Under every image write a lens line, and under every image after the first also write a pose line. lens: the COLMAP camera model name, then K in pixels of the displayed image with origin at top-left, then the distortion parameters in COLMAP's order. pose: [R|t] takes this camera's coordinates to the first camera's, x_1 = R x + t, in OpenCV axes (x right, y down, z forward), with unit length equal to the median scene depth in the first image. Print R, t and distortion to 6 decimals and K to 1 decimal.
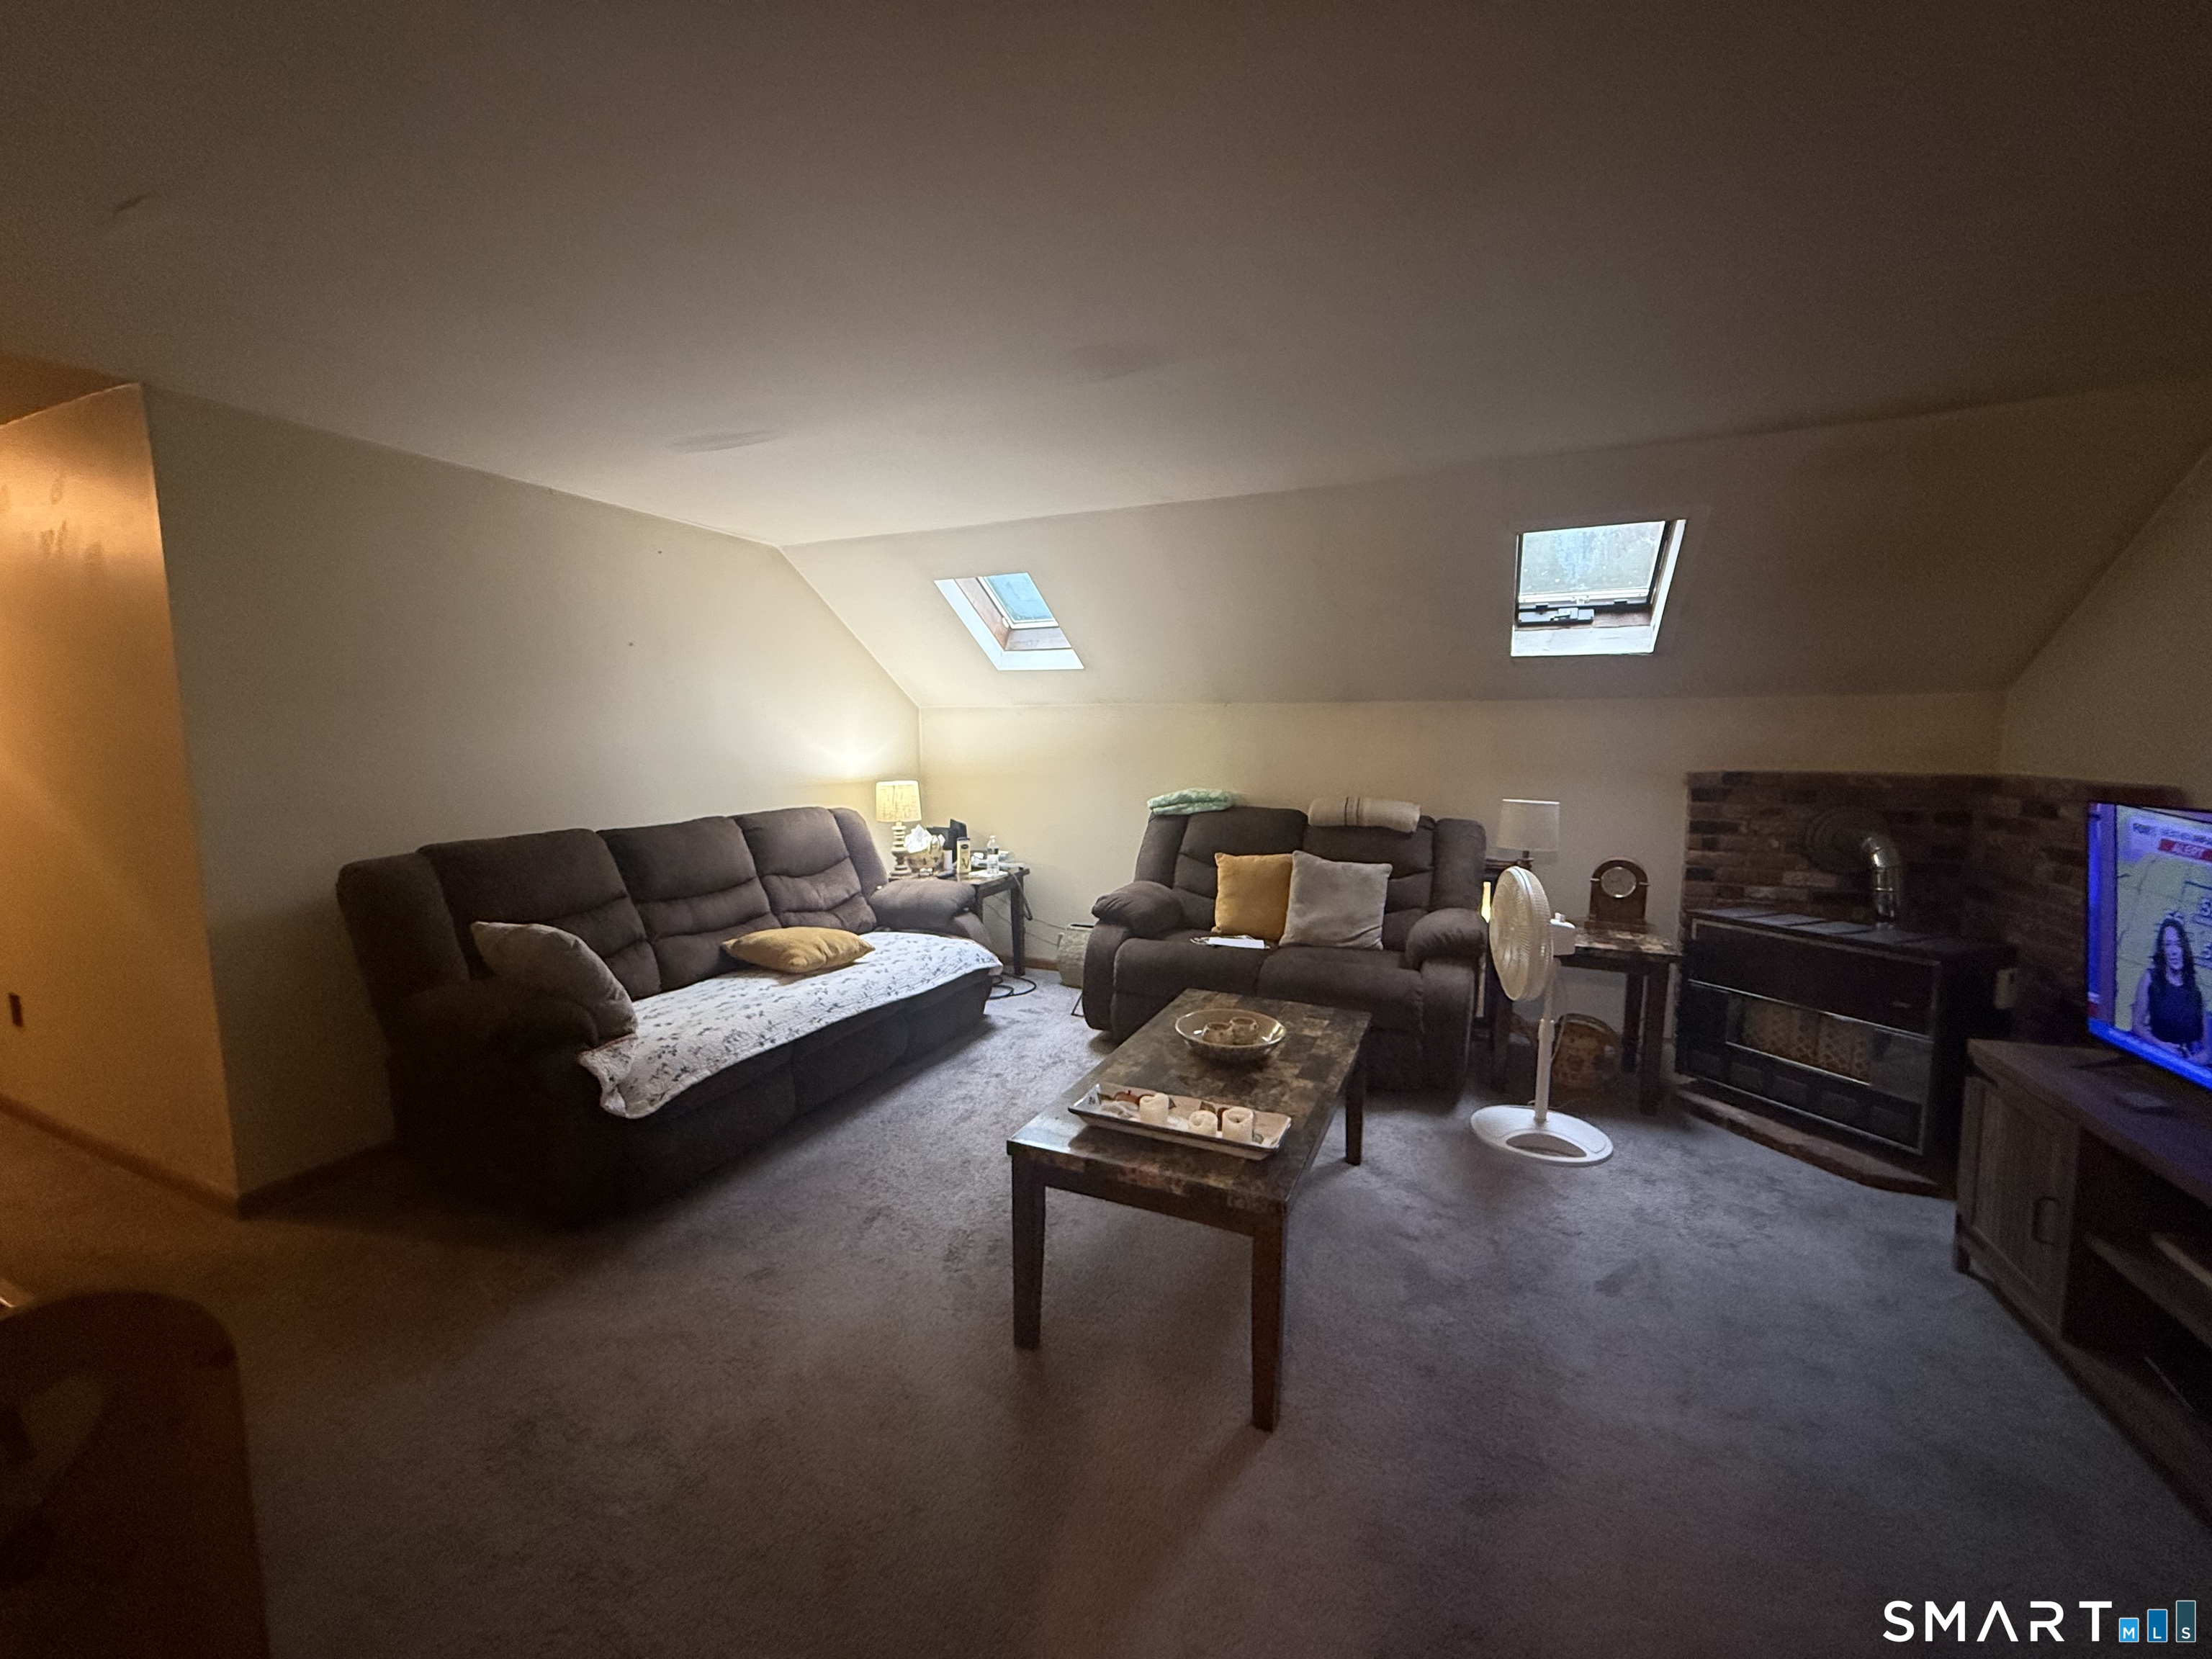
lens RADIAL K [[880.8, 0, 1099.3], [0, 880.8, 831.3], [0, 0, 1]] dist [0.000364, 0.000153]
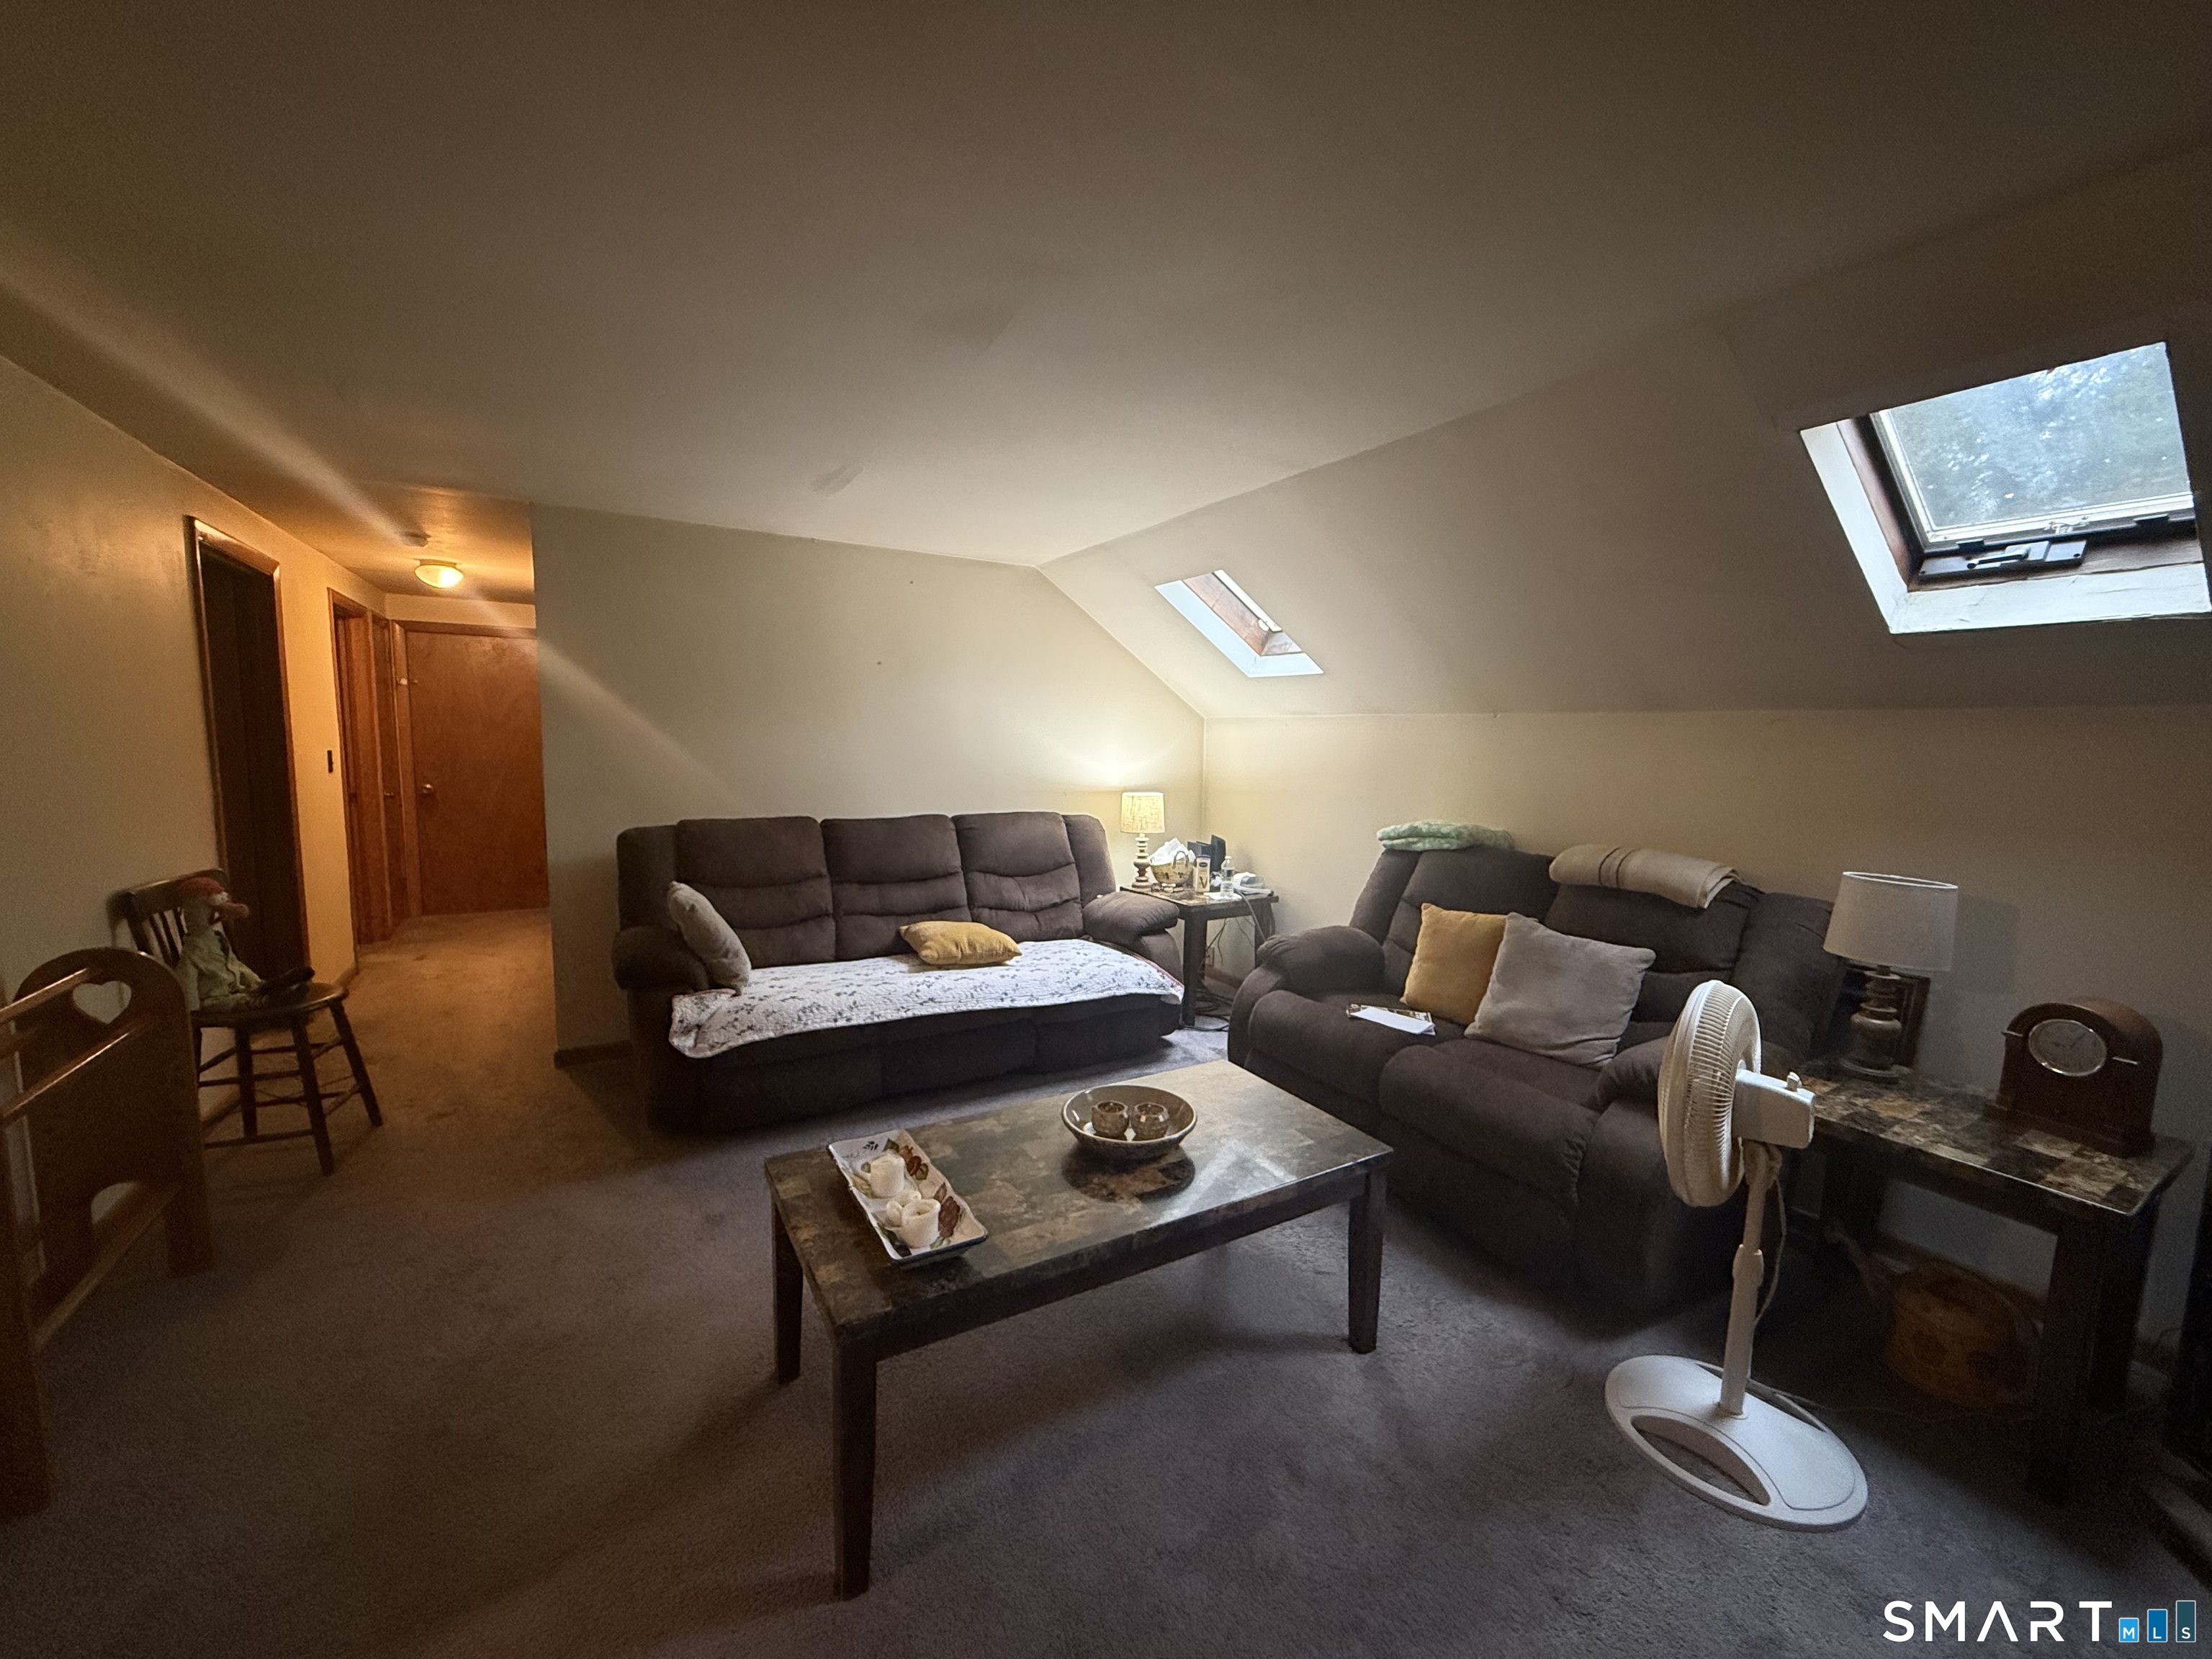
lens RADIAL K [[880.0, 0, 1100.8], [0, 880.0, 829.4], [0, 0, 1]] dist [-0.000029, -0.000109]
pose [[0.814669, 0.075153, -0.575036, 0.376069], [-0.082717, 0.996488, 0.013046, -0.029629], [0.573997, 0.036937, 0.818024, 0.204701]]
